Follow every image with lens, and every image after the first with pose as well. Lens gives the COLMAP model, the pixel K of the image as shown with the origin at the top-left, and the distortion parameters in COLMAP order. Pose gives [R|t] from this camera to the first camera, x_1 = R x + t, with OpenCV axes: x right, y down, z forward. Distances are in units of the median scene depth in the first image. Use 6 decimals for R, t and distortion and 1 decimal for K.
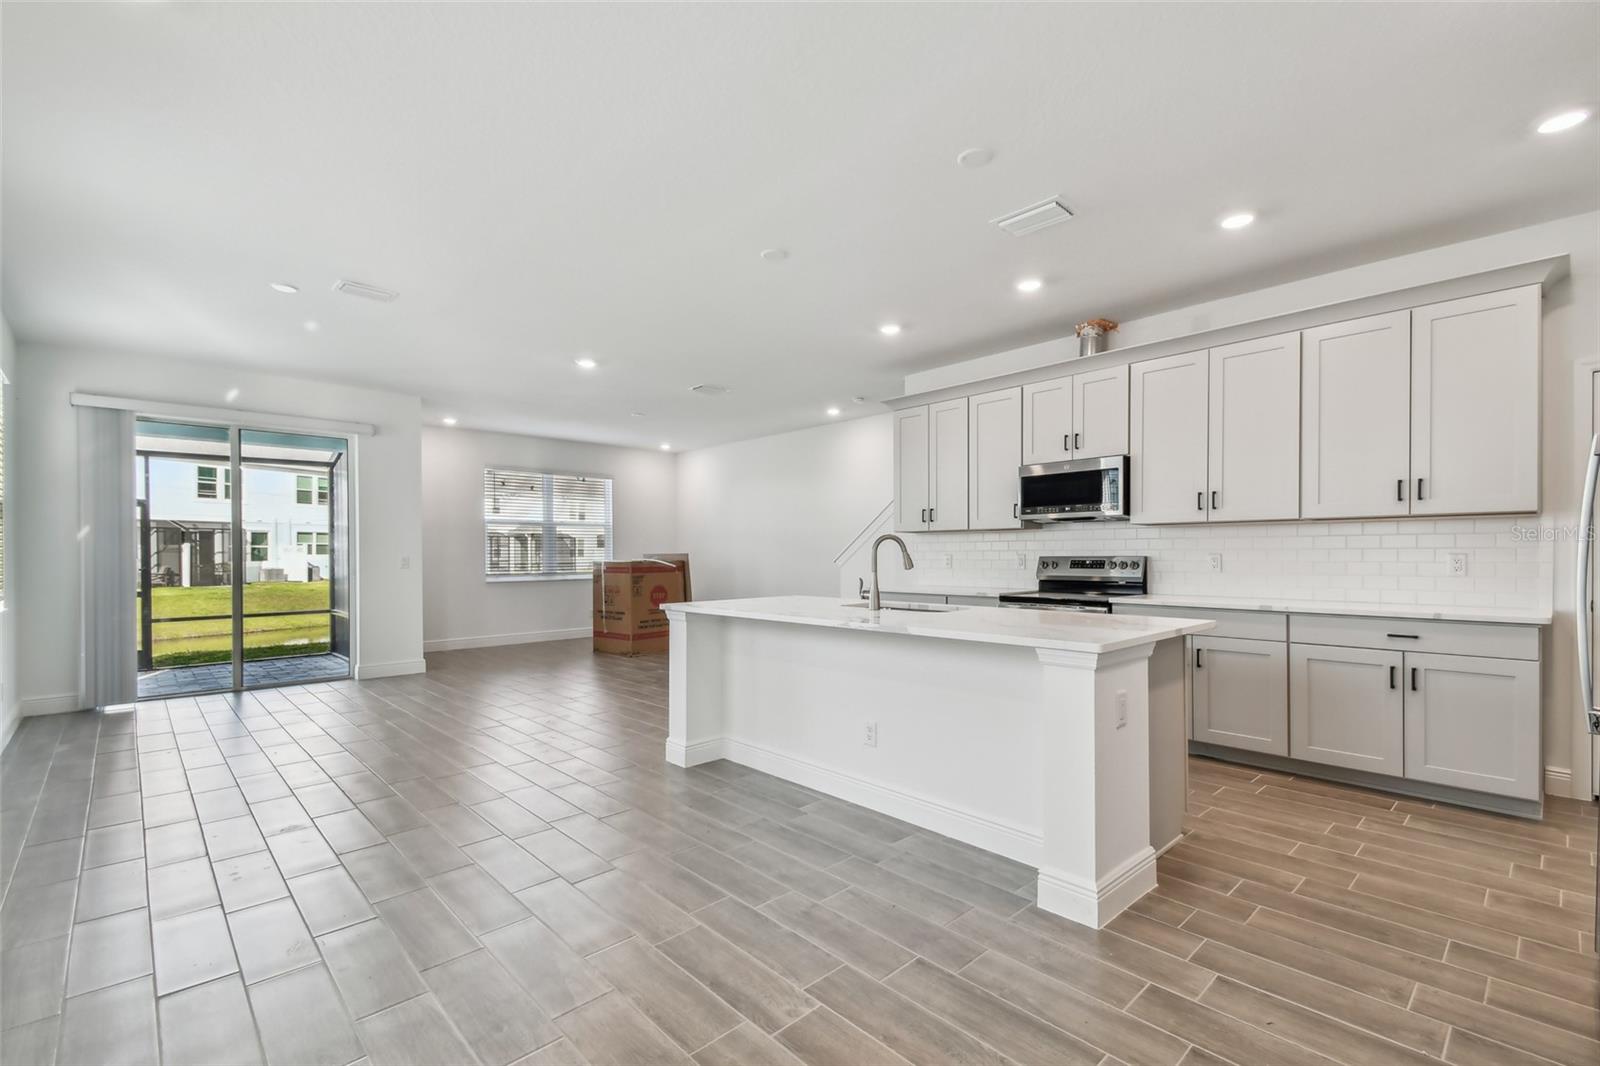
lens RADIAL K [[700.8, 0, 789.0], [0, 700.8, 562.1], [0, 0, 1]] dist [0.021905, 0.000001]
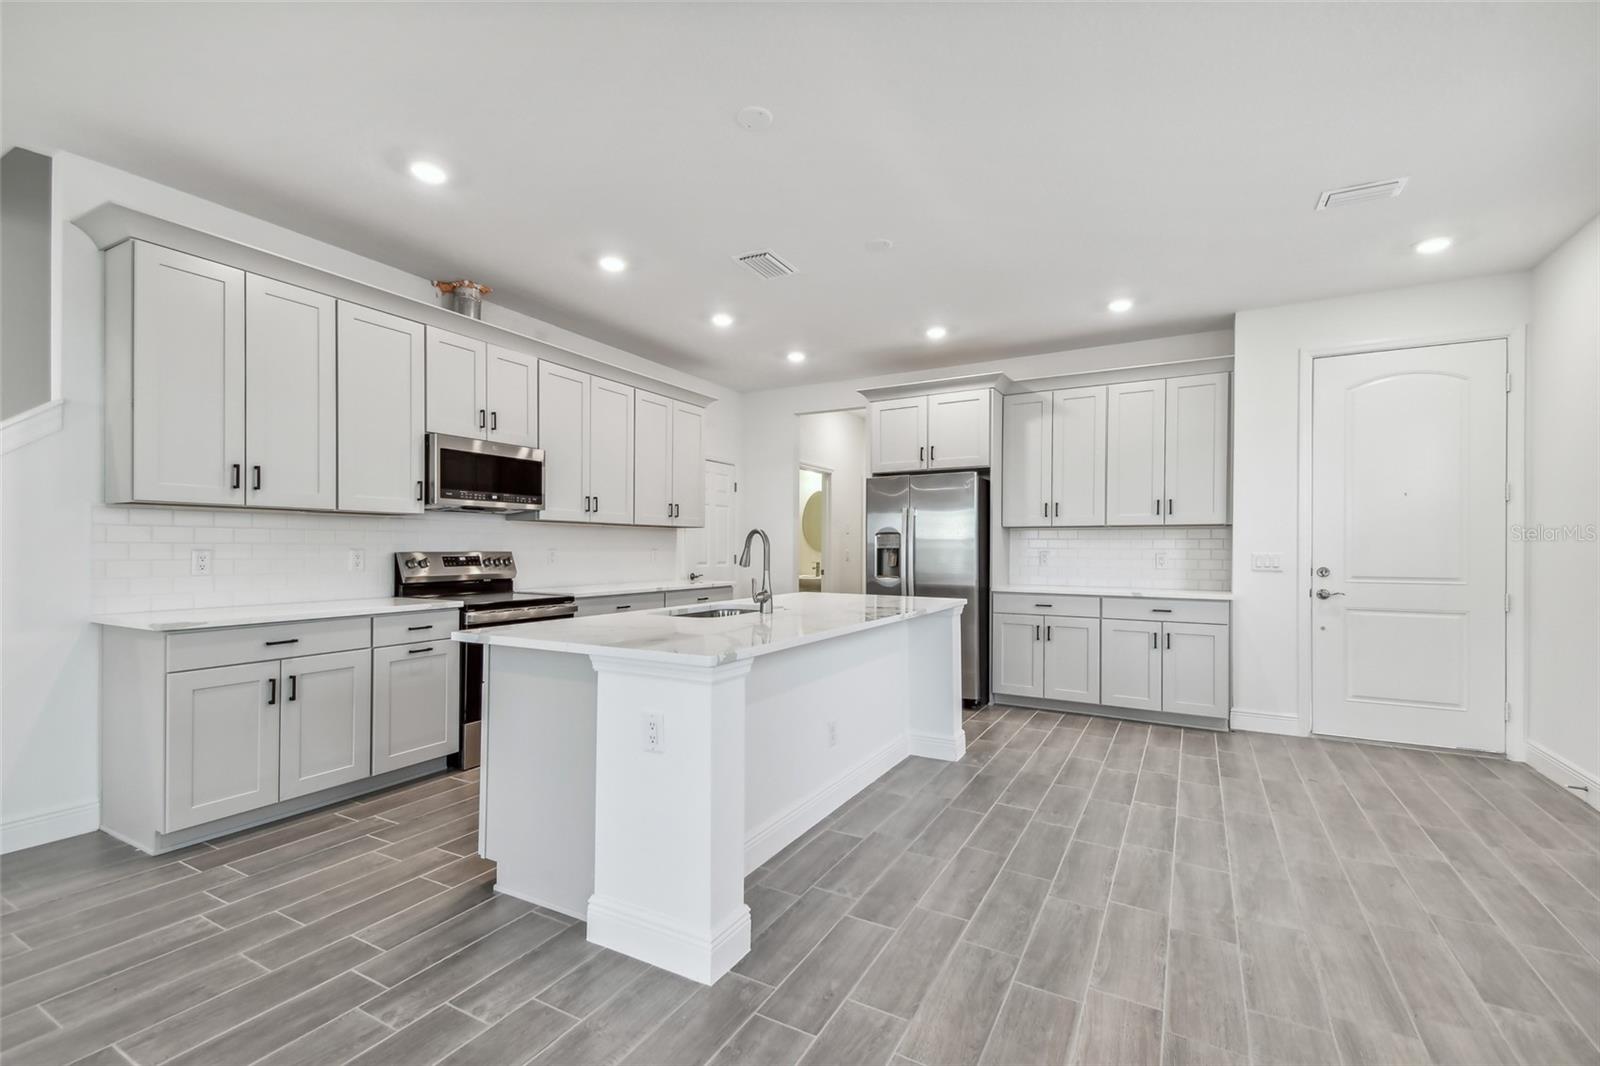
lens RADIAL K [[701.6, 0, 797.7], [0, 701.6, 544.3], [0, 0, 1]] dist [0.067179, -0.027134]
pose [[-0.313253, 0.004492, 0.949659, -0.509023], [0.005428, 0.999981, -0.002940, -0.012142], [-0.949654, 0.004234, -0.313271, 0.848845]]
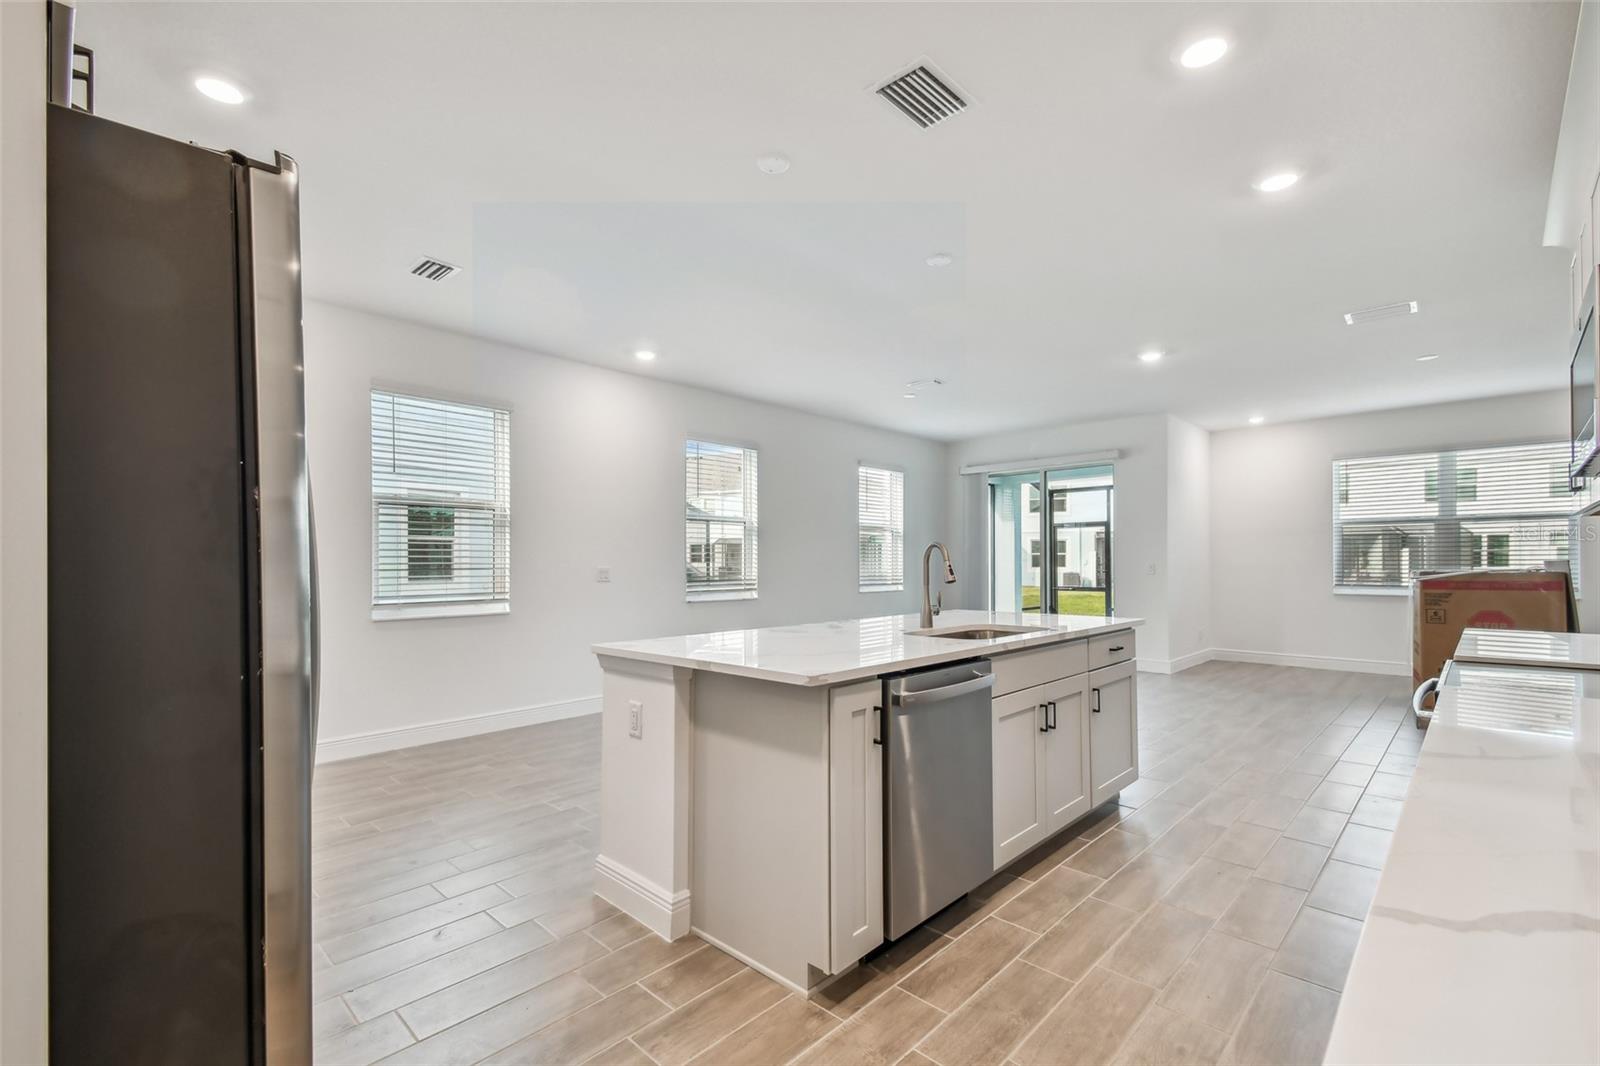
lens RADIAL K [[696.3, 0, 800.9], [0, 696.3, 550.6], [0, 0, 1]] dist [0.068199, -0.026911]
pose [[0.067548, -0.015958, -0.997588, 0.687157], [-0.006783, 0.999842, -0.016453, -0.009220], [0.997693, 0.007878, 0.067429, 0.529977]]
